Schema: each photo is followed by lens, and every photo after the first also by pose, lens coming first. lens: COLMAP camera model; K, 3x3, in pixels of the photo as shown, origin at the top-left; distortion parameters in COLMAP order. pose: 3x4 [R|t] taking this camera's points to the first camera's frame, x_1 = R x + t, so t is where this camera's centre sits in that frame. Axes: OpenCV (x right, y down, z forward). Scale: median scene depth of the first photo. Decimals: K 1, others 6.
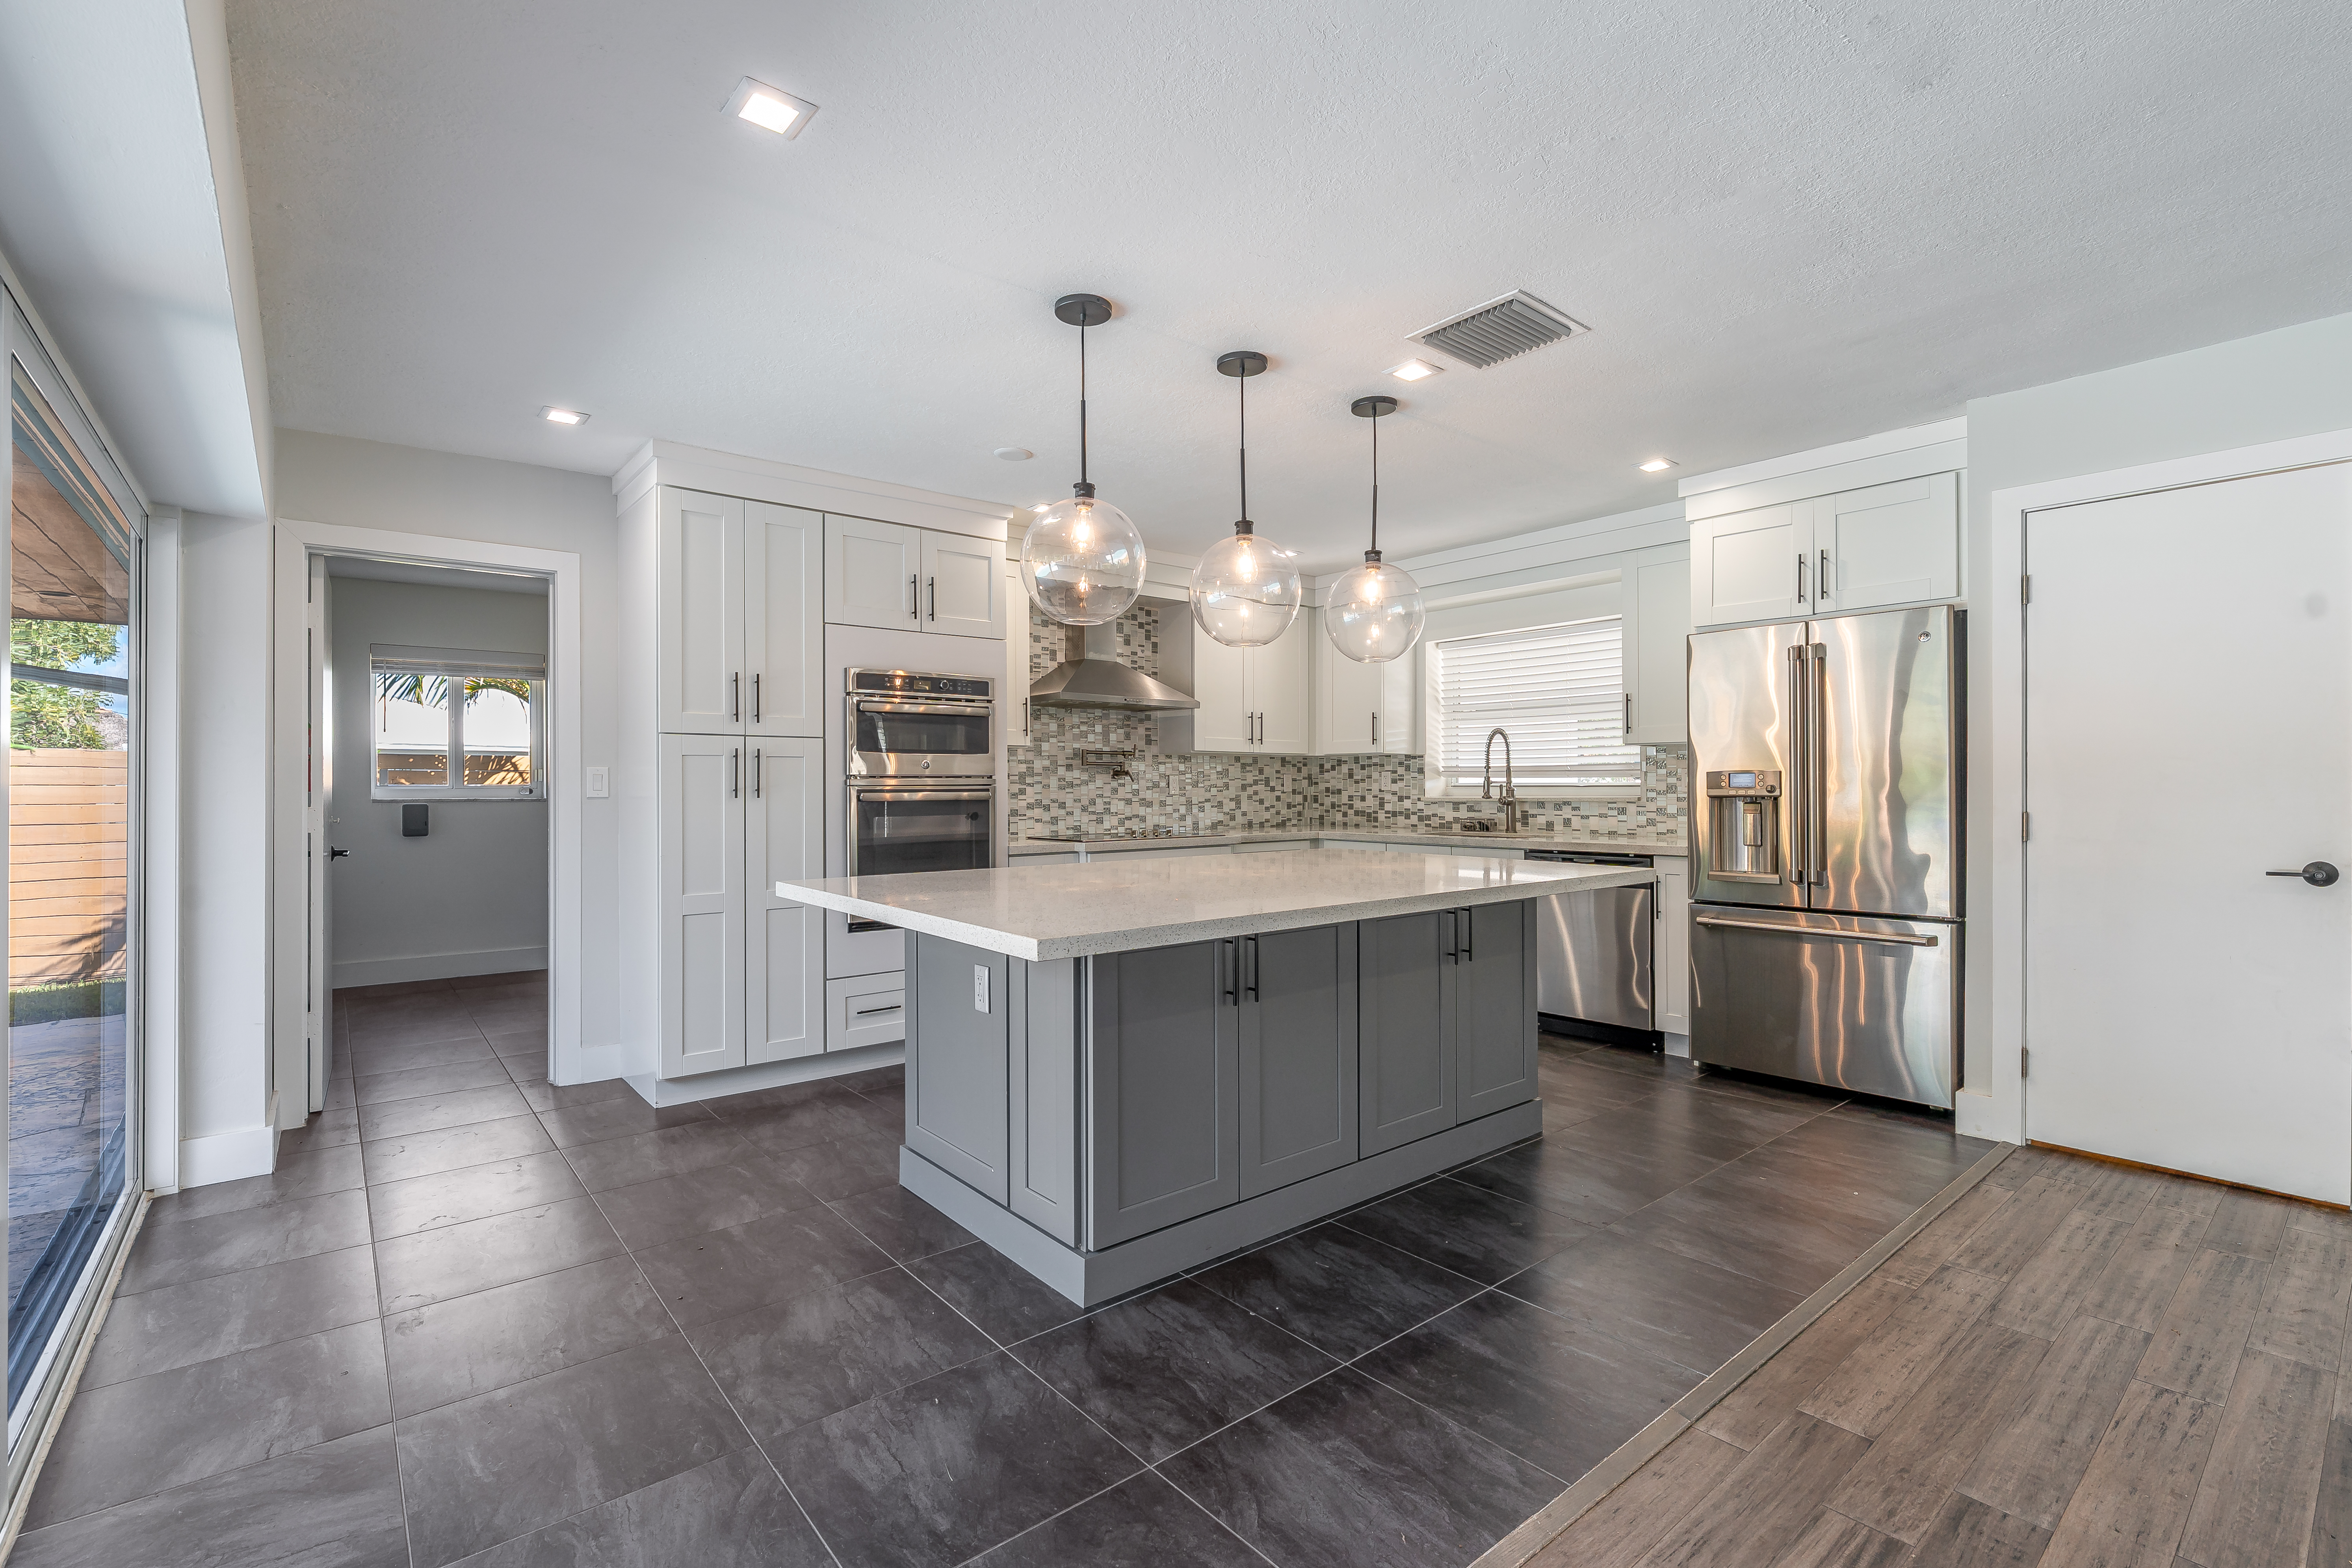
lens RADIAL K [[1048.9, 0, 1180.5], [0, 1048.9, 788.6], [0, 0, 1]] dist [-0.000177, -0.000375]
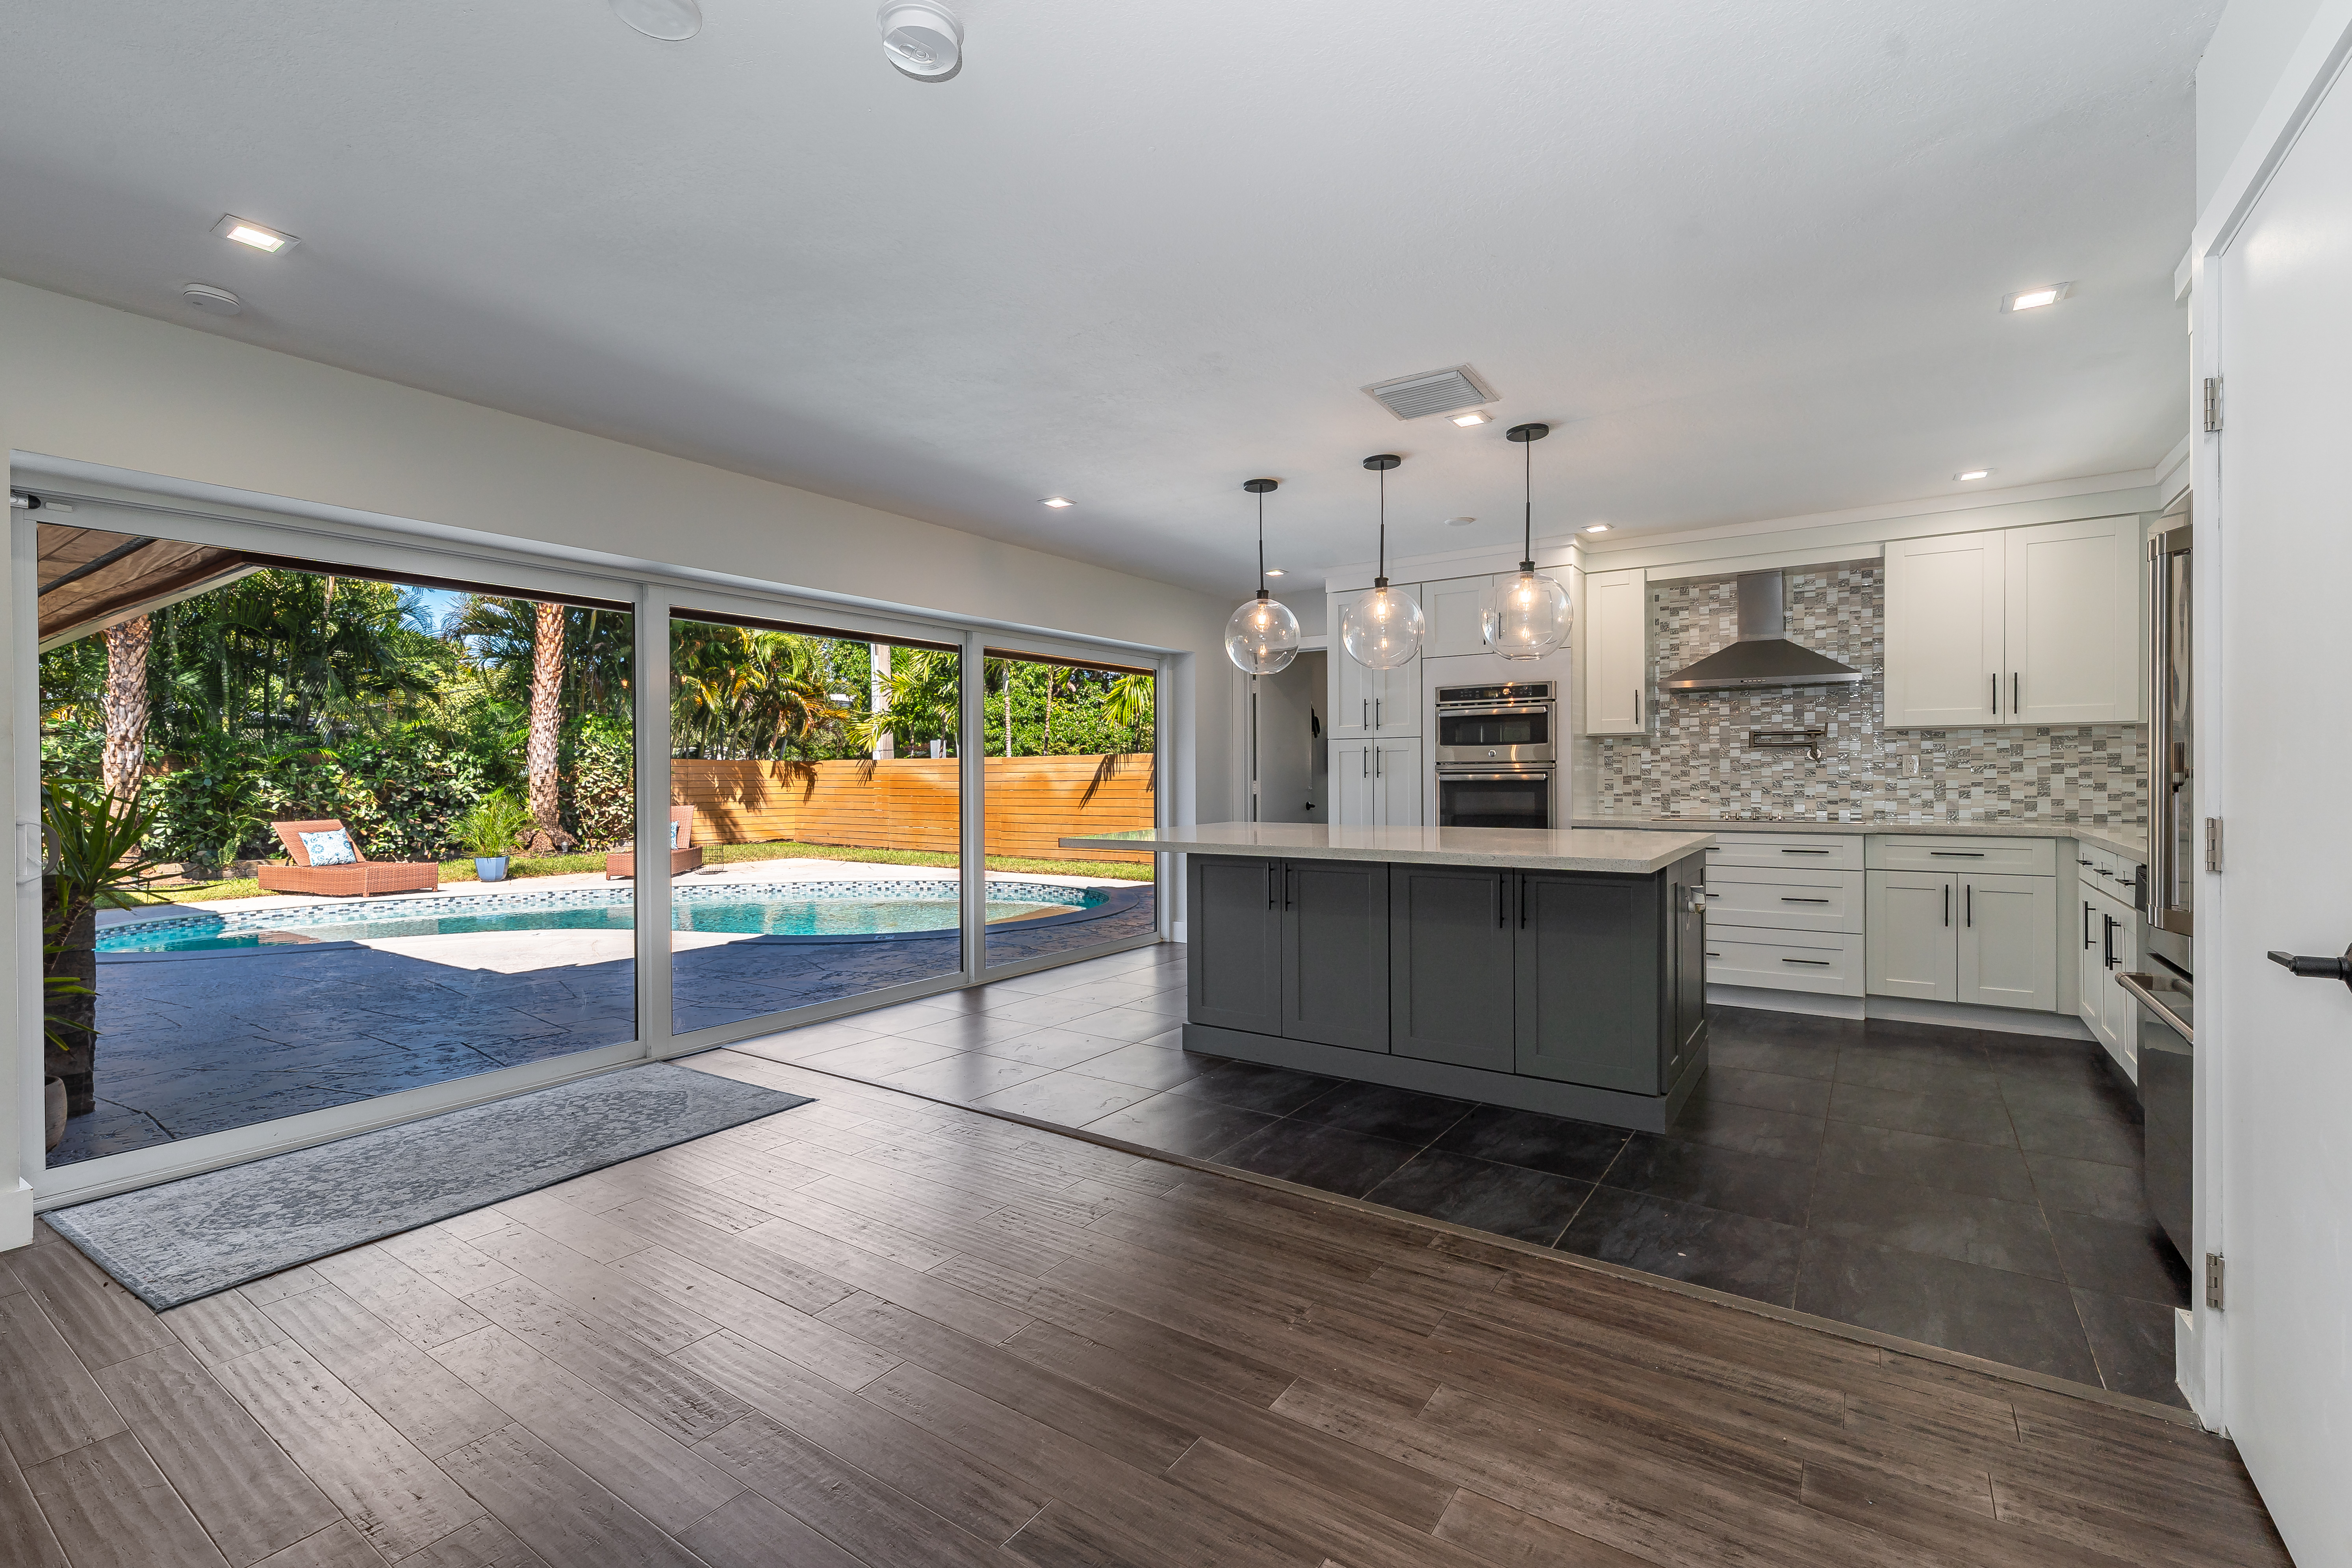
lens RADIAL K [[1022.9, 0, 1176.0], [0, 1022.9, 784.0], [0, 0, 1]] dist [0.003502, -0.000035]
pose [[0.270509, 0.011262, -0.962652, 0.690814], [0.003529, 0.999913, 0.012689, -0.001311], [0.962711, -0.006830, 0.270446, 0.204500]]
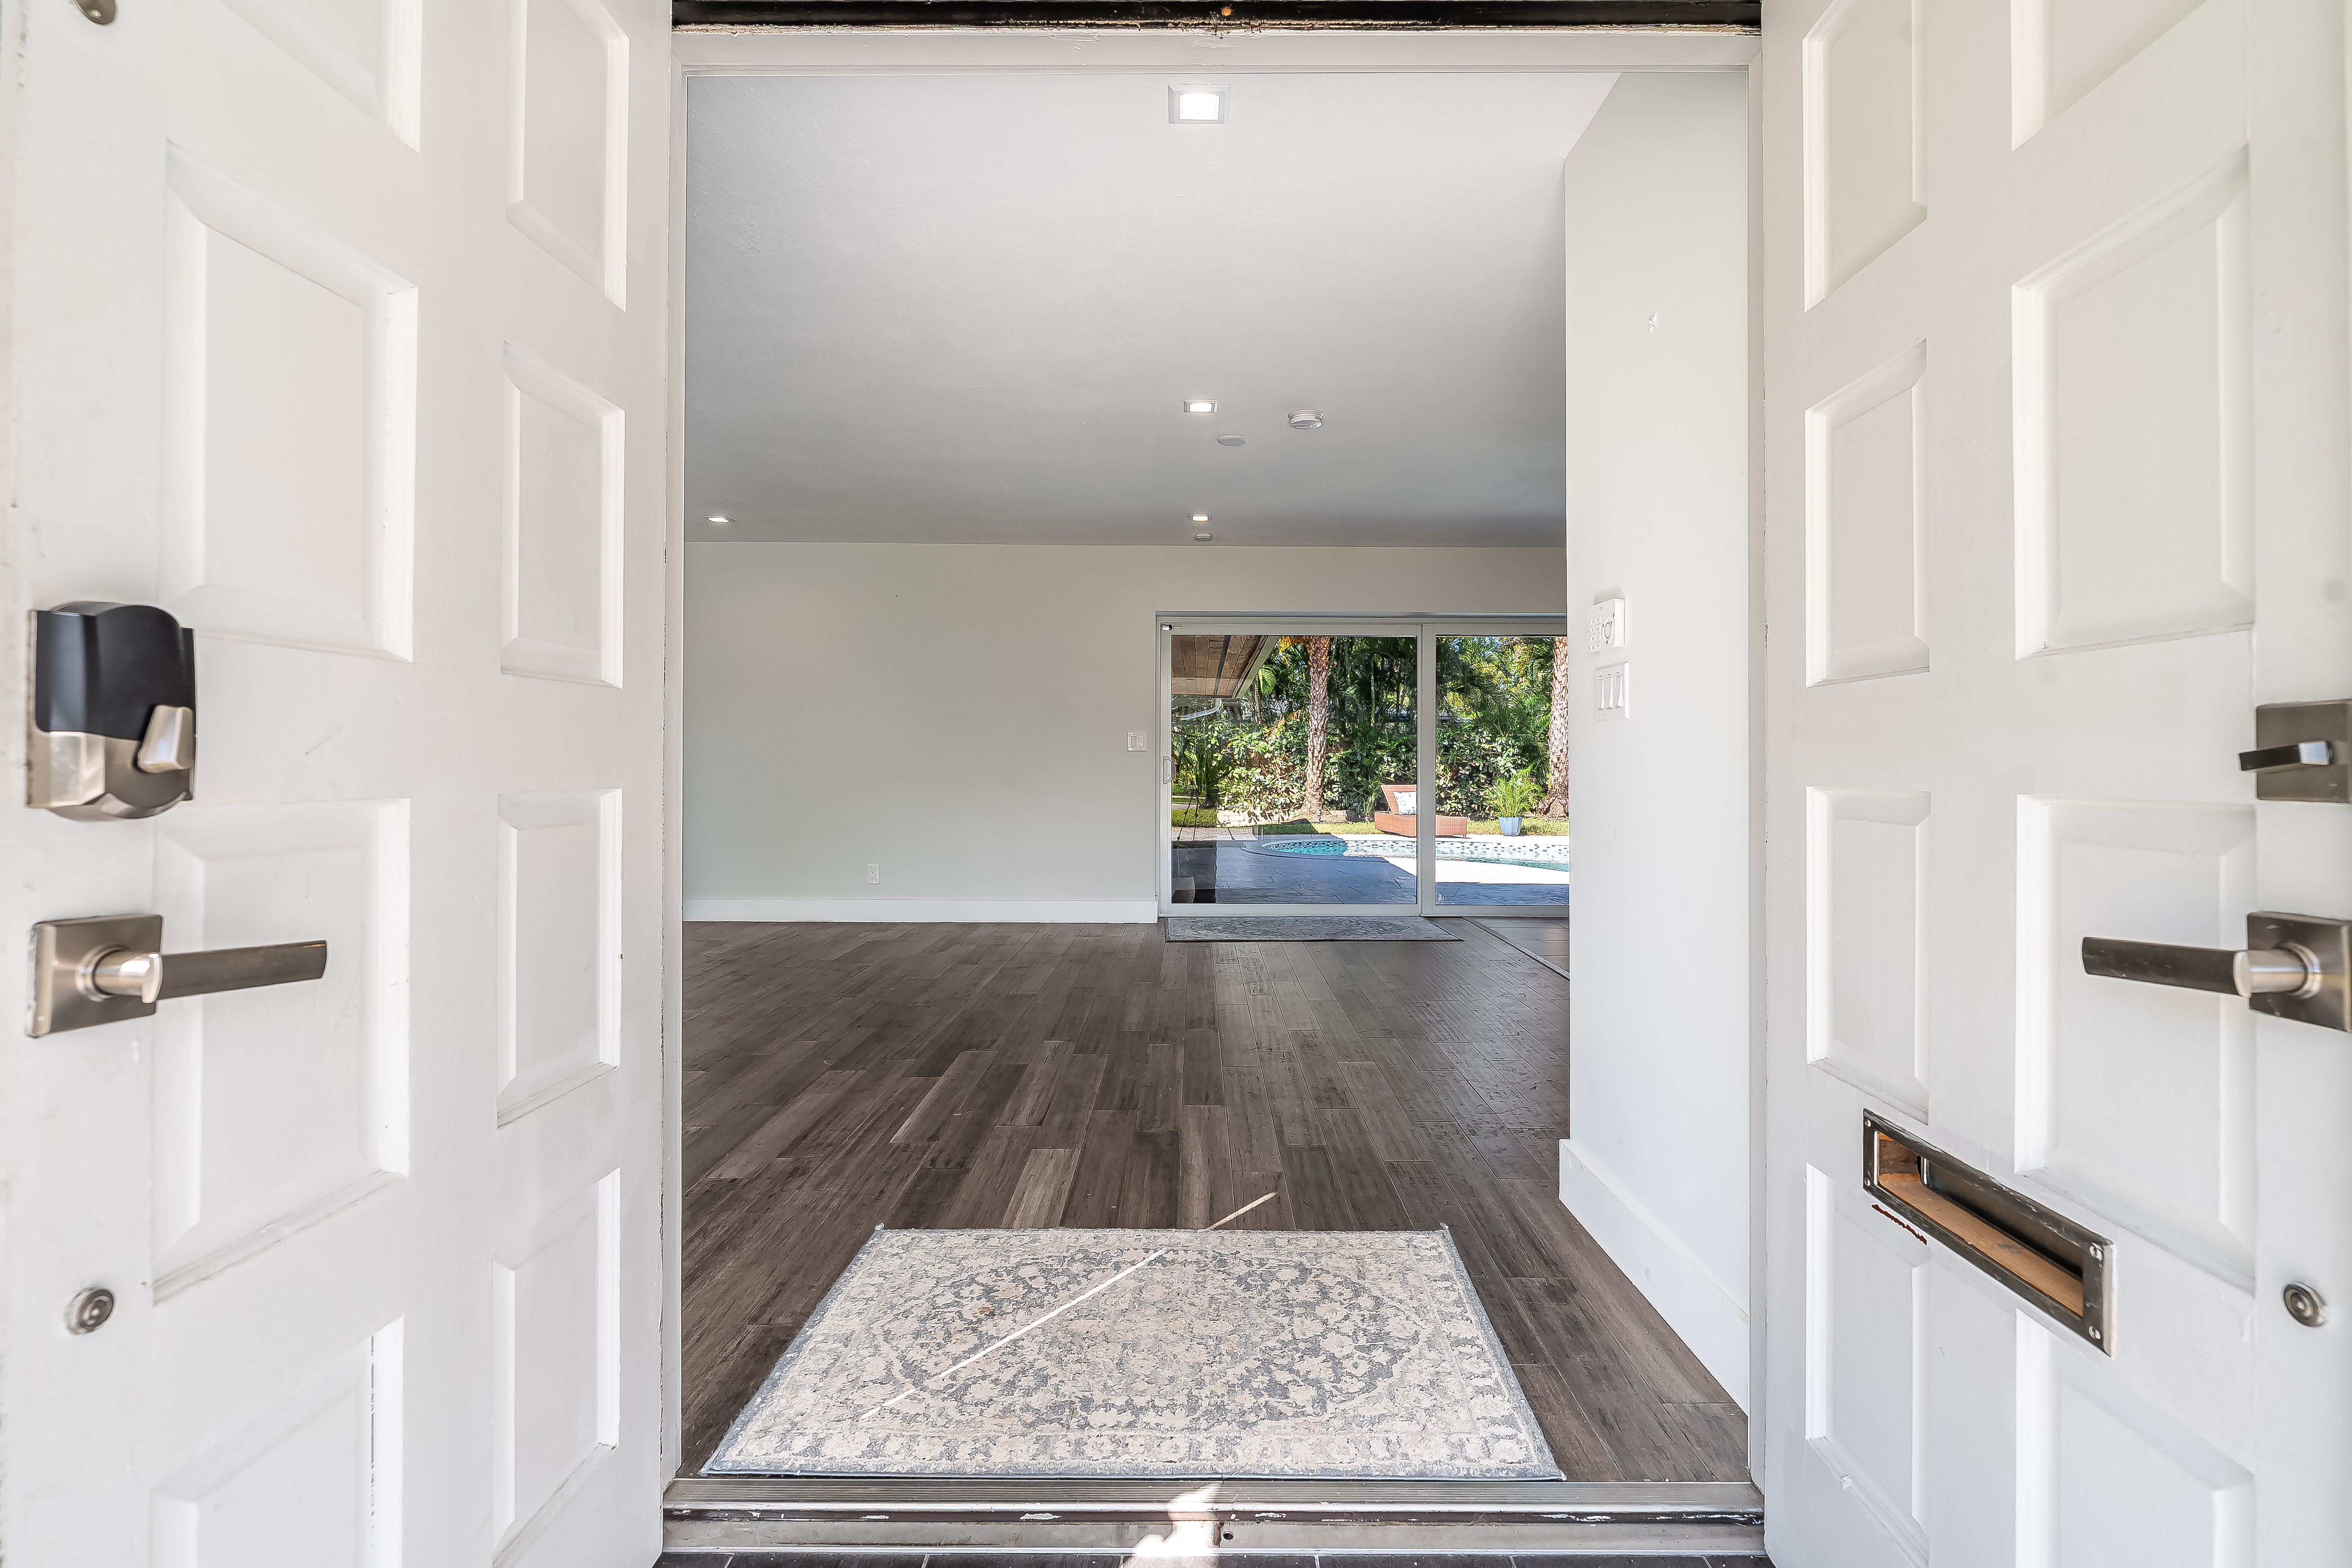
lens RADIAL K [[1064.4, 0, 1201.5], [0, 1064.4, 759.8], [0, 0, 1]] dist [-0.000223, -0.000123]
pose [[-0.638548, -0.000763, -0.769582, 1.006633], [-0.001506, 0.999999, 0.000259, 0.021369], [0.769581, 0.001324, -0.638548, 0.628778]]
